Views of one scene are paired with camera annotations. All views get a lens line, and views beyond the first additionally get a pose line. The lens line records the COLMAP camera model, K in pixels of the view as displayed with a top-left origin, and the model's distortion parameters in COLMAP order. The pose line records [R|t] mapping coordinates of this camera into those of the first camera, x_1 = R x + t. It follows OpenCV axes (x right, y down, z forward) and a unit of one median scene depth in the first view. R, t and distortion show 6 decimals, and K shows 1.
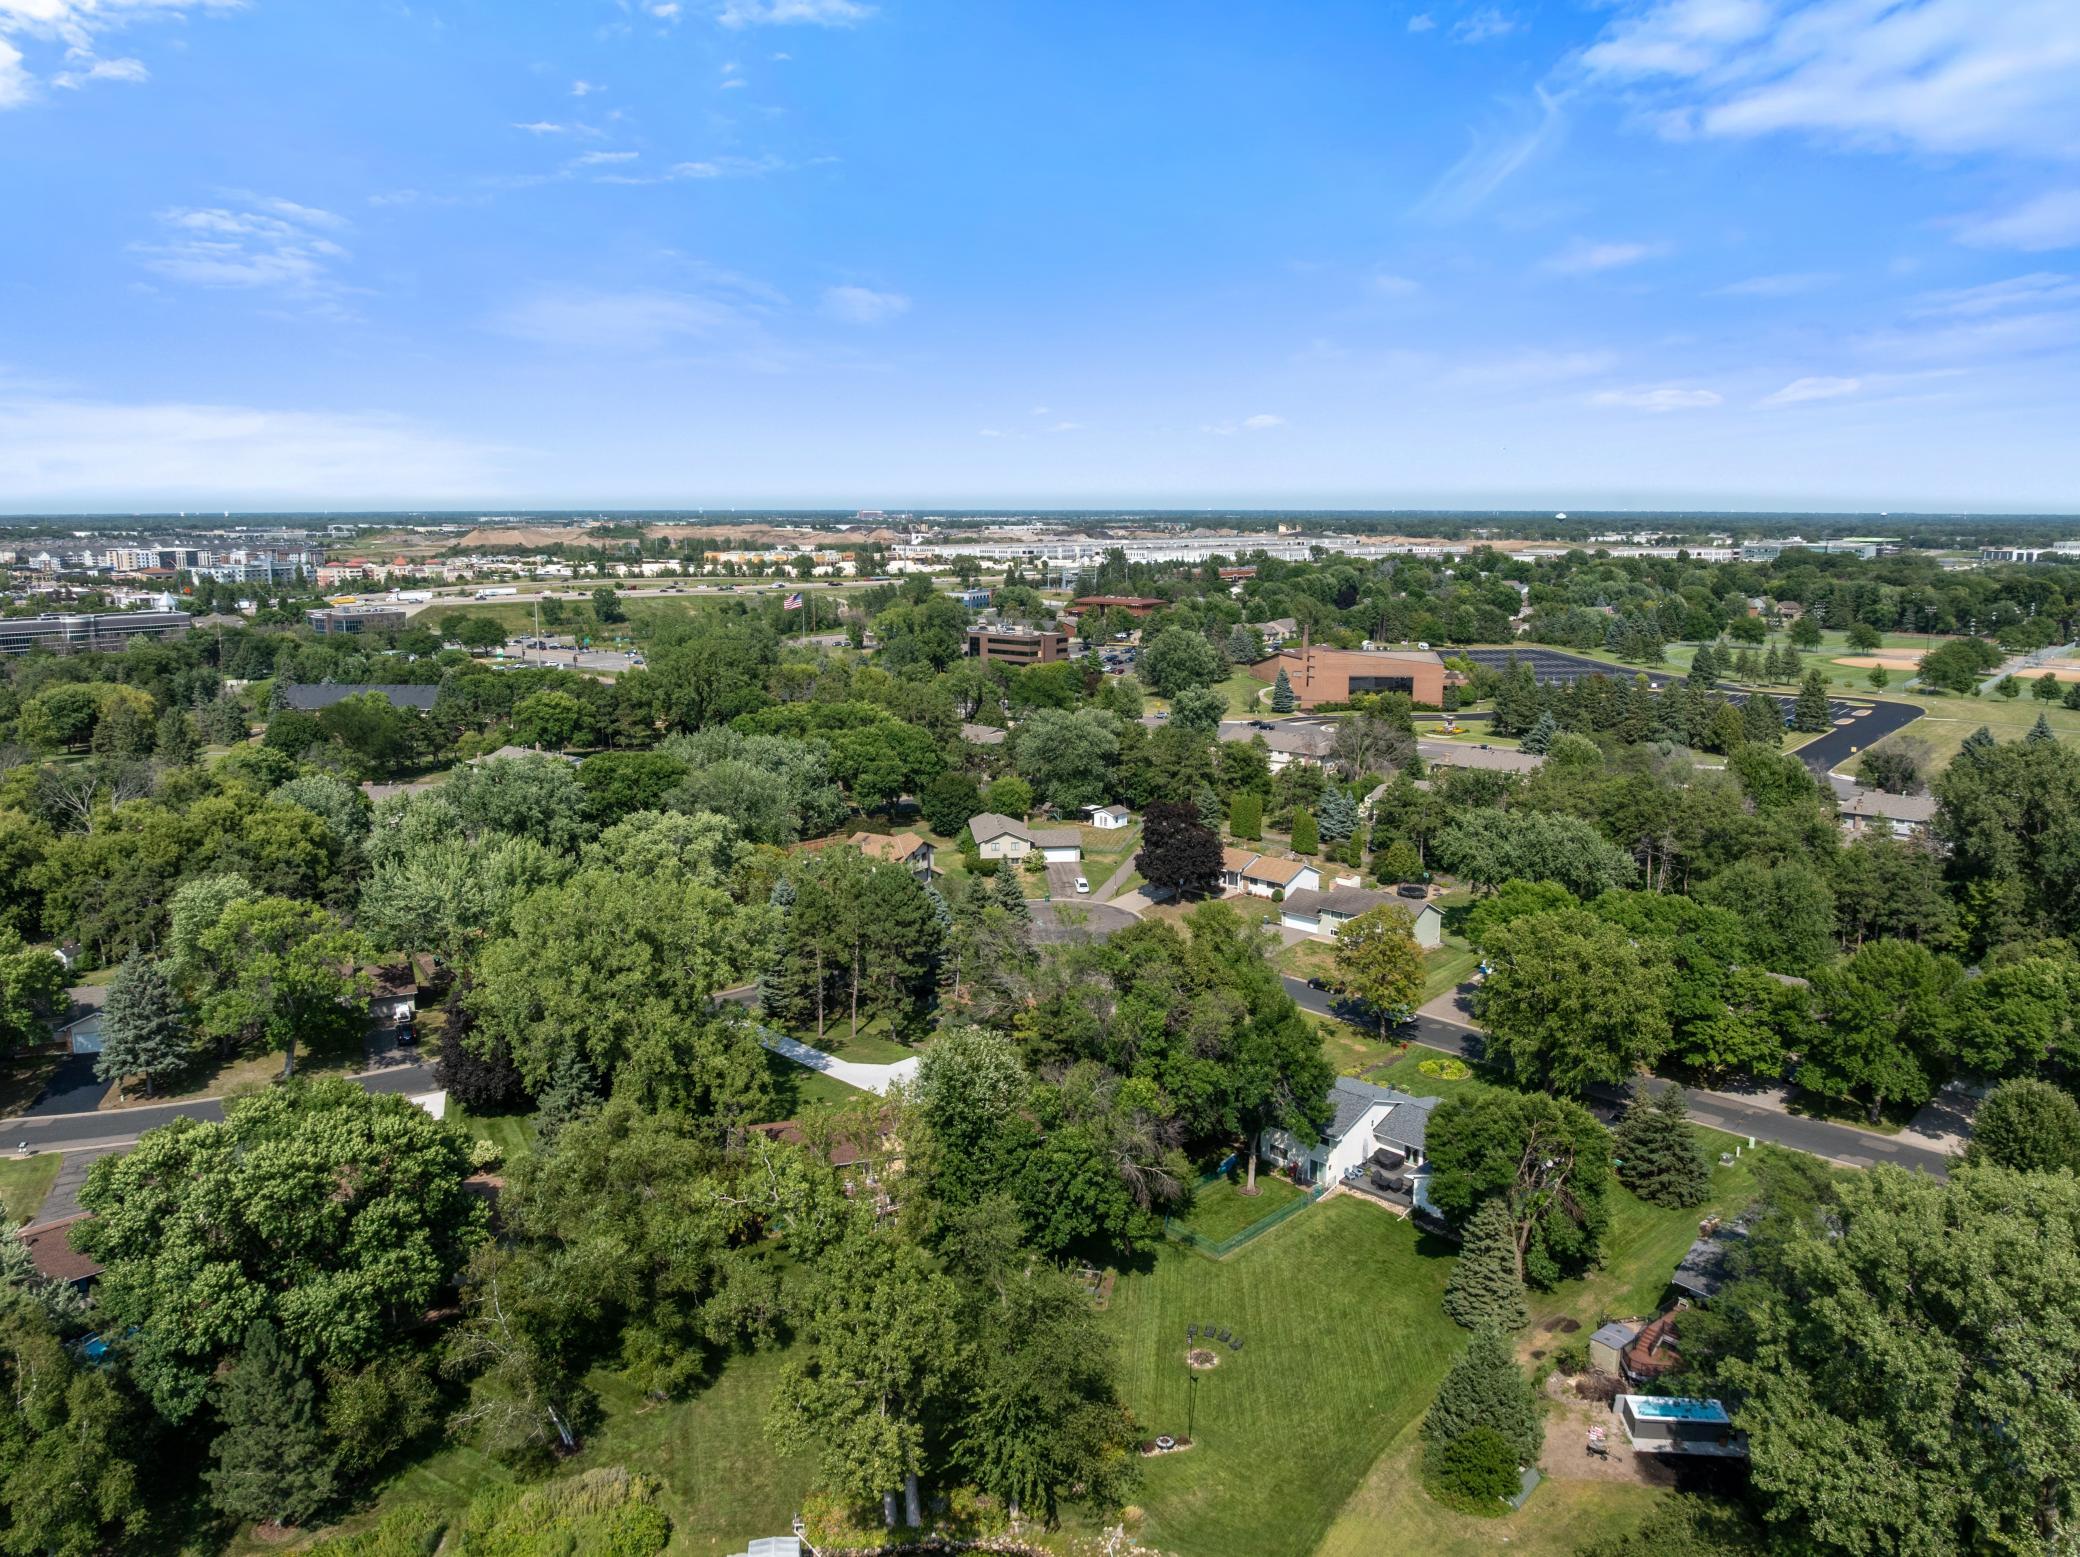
lens RADIAL K [[1495.9, 0, 1040.0], [0, 1495.9, 778.5], [0, 0, 1]] dist [-0.034892, -0.002547]
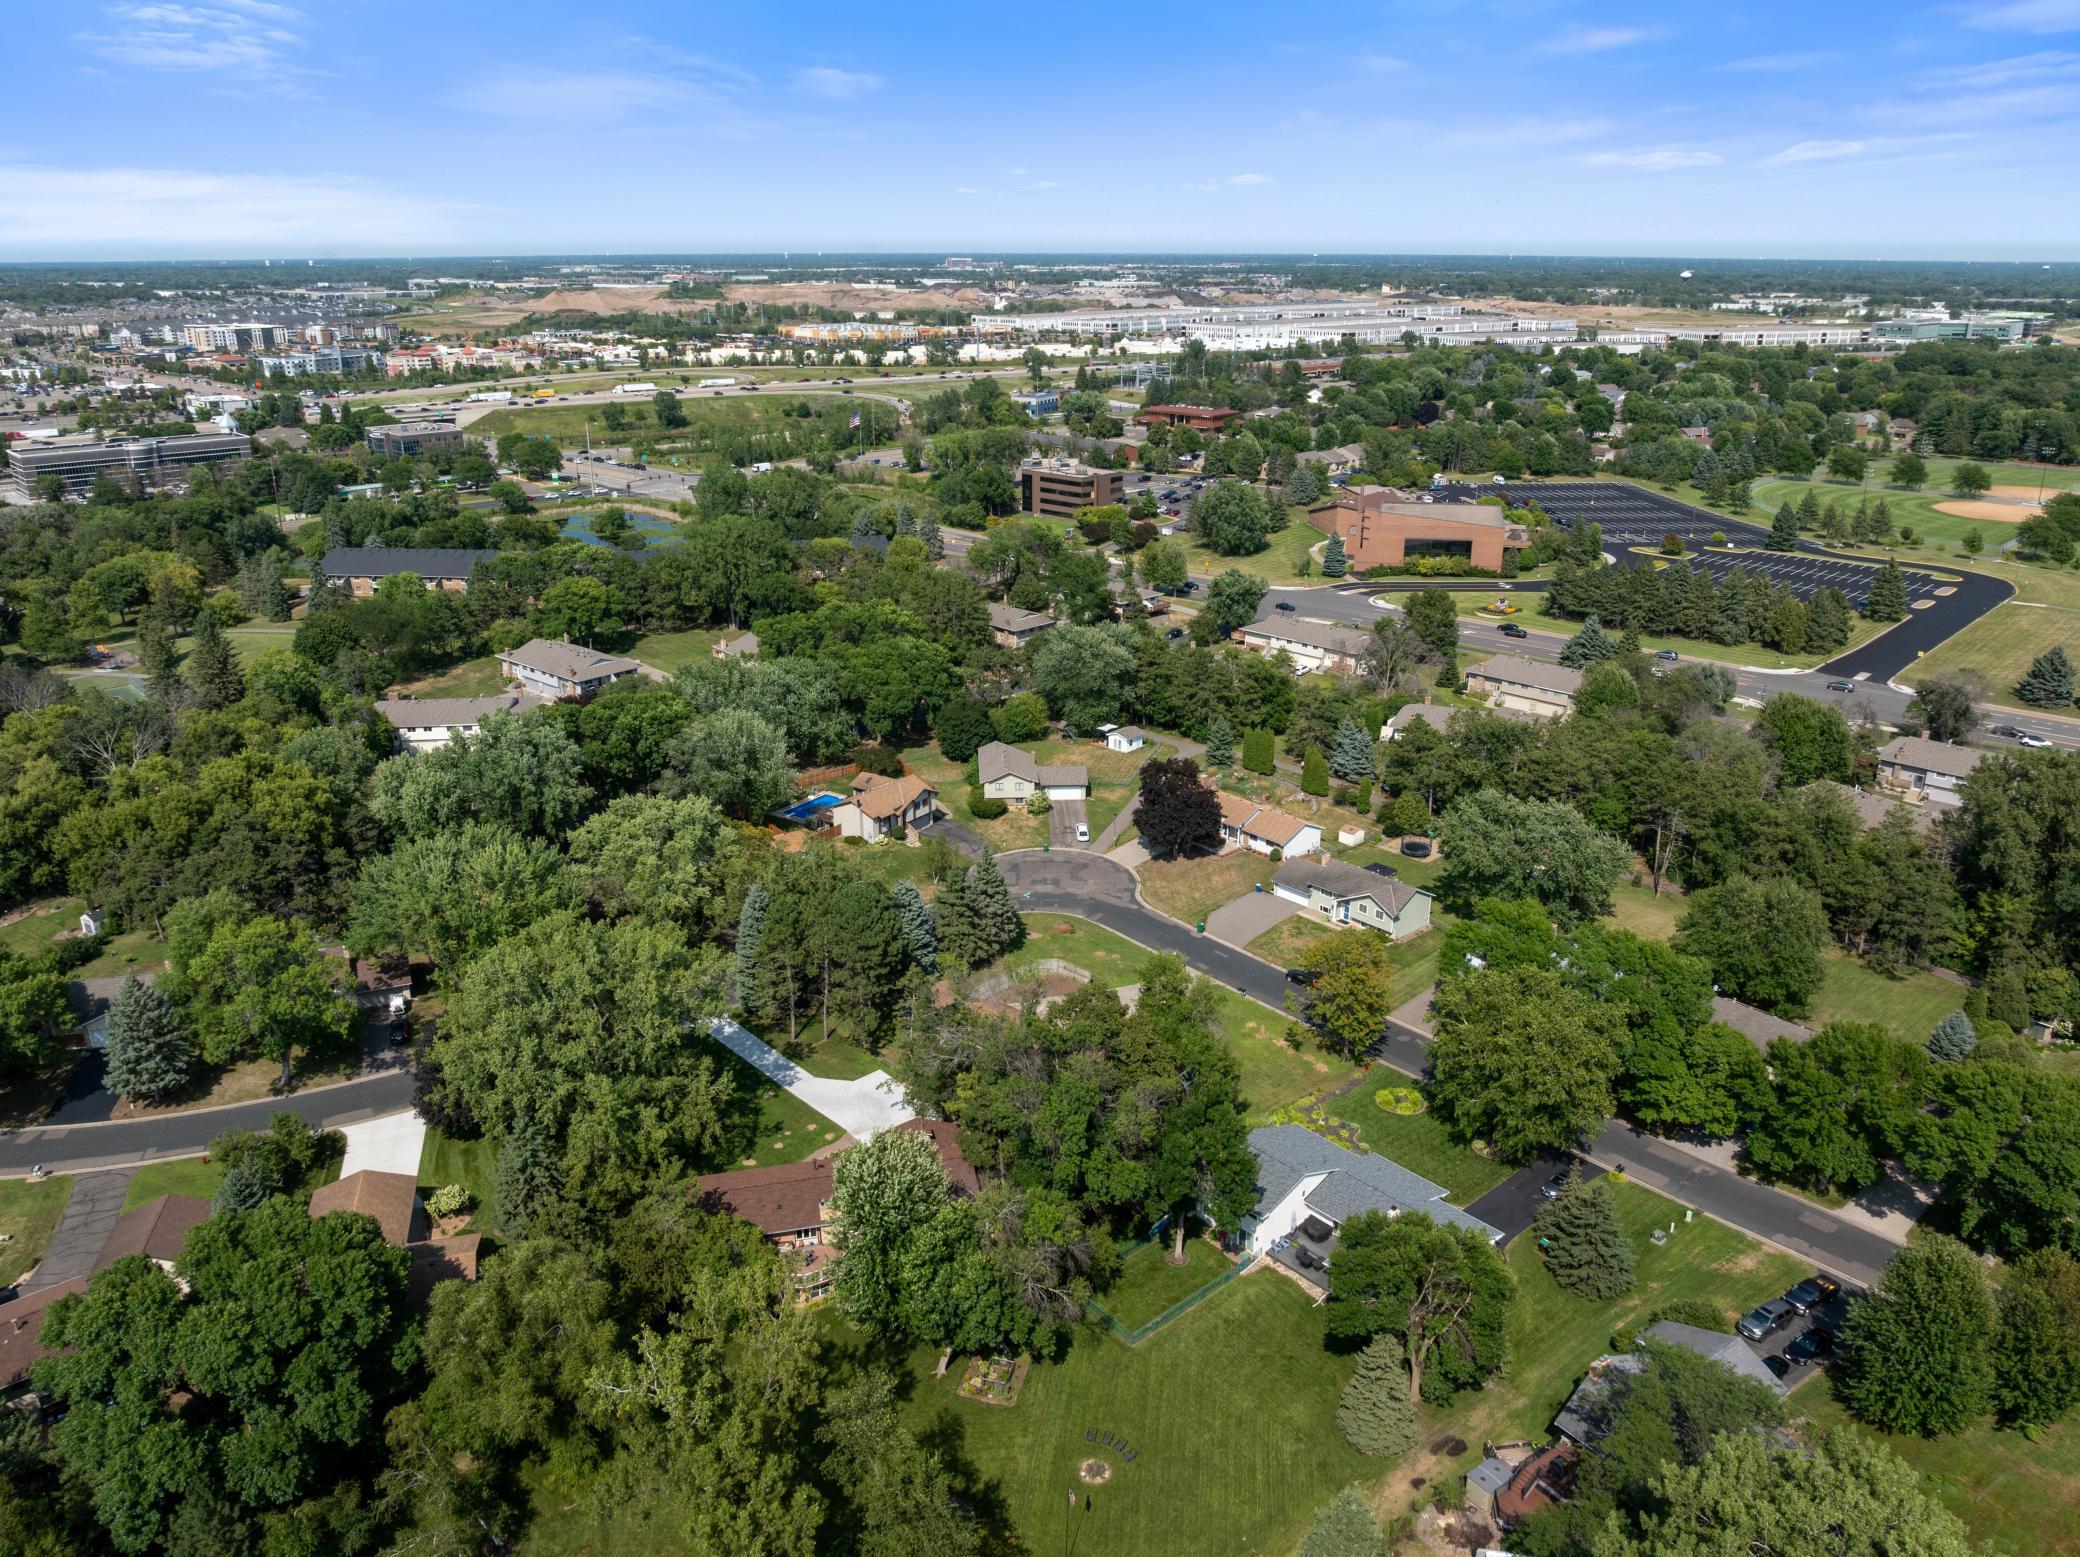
lens RADIAL K [[1495.9, 0, 1040.0], [0, 1495.9, 778.5], [0, 0, 1]] dist [-0.034892, -0.002547]
pose [[0.998005, 0.021826, -0.059247, 0.041293], [-0.011851, 0.986428, 0.163766, -0.090627], [0.062017, -0.162737, 0.984718, 0.013270]]
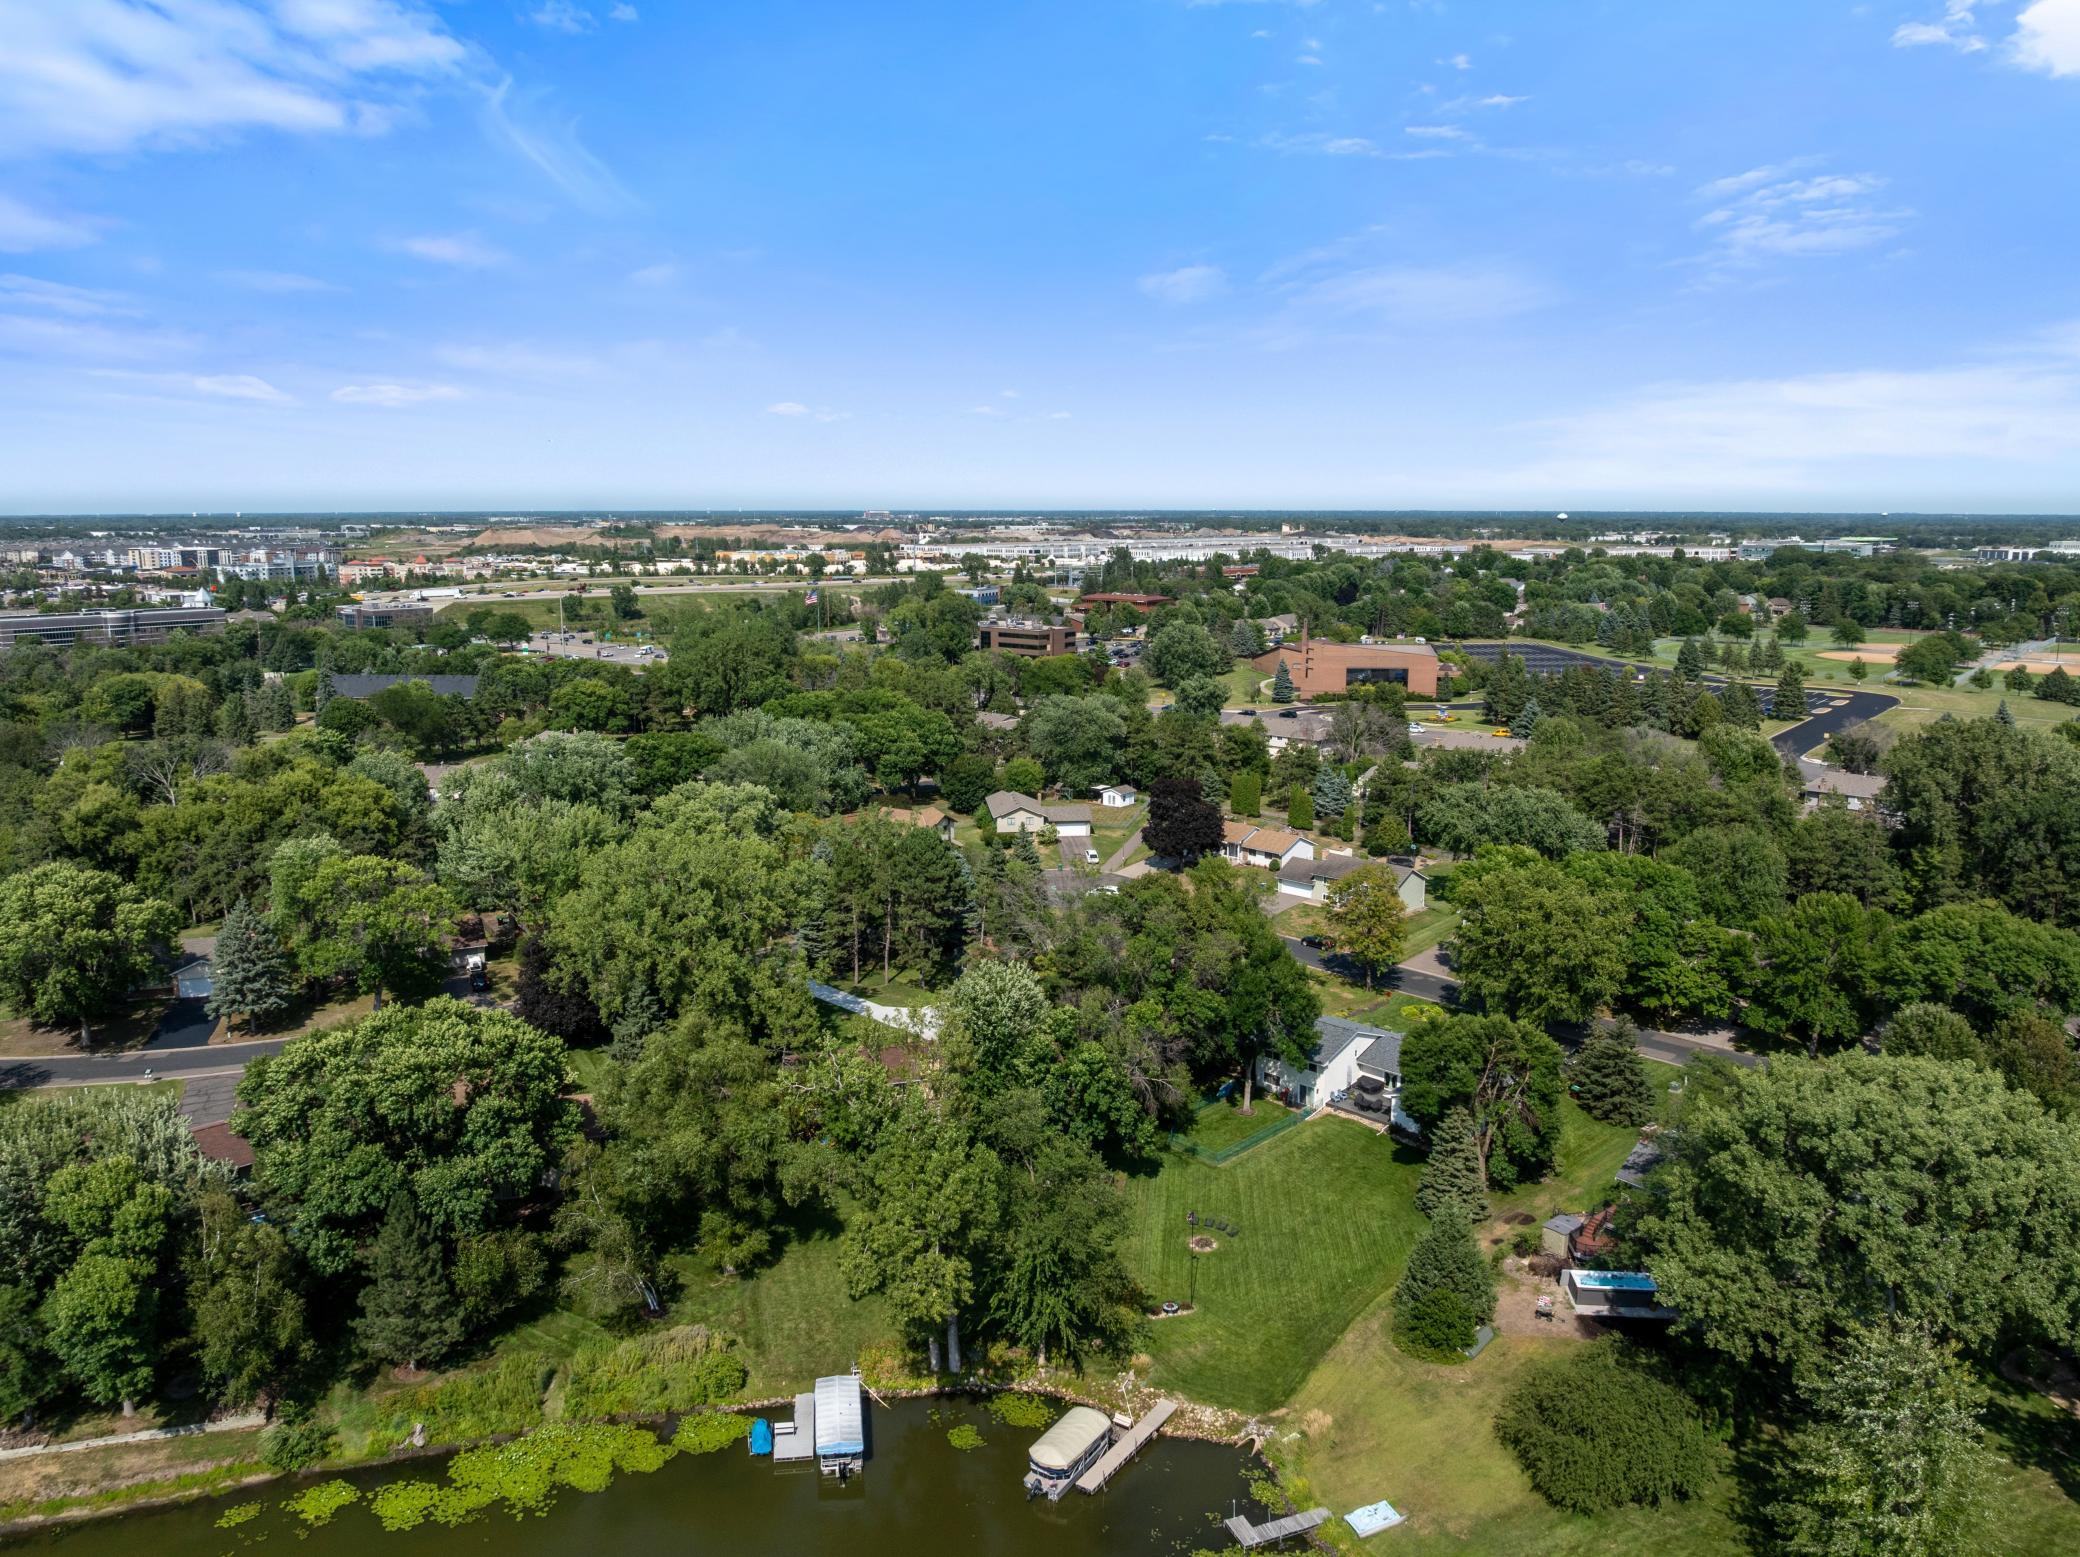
lens RADIAL K [[1491.2, 0, 1040.6], [0, 1491.2, 771.6], [0, 0, 1]] dist [-0.033213, -0.005438]
pose [[0.999996, 0.000238, -0.002869, -0.004257], [-0.000250, 0.999991, -0.004295, 0.010680], [0.002868, 0.004295, 0.999987, -0.049018]]
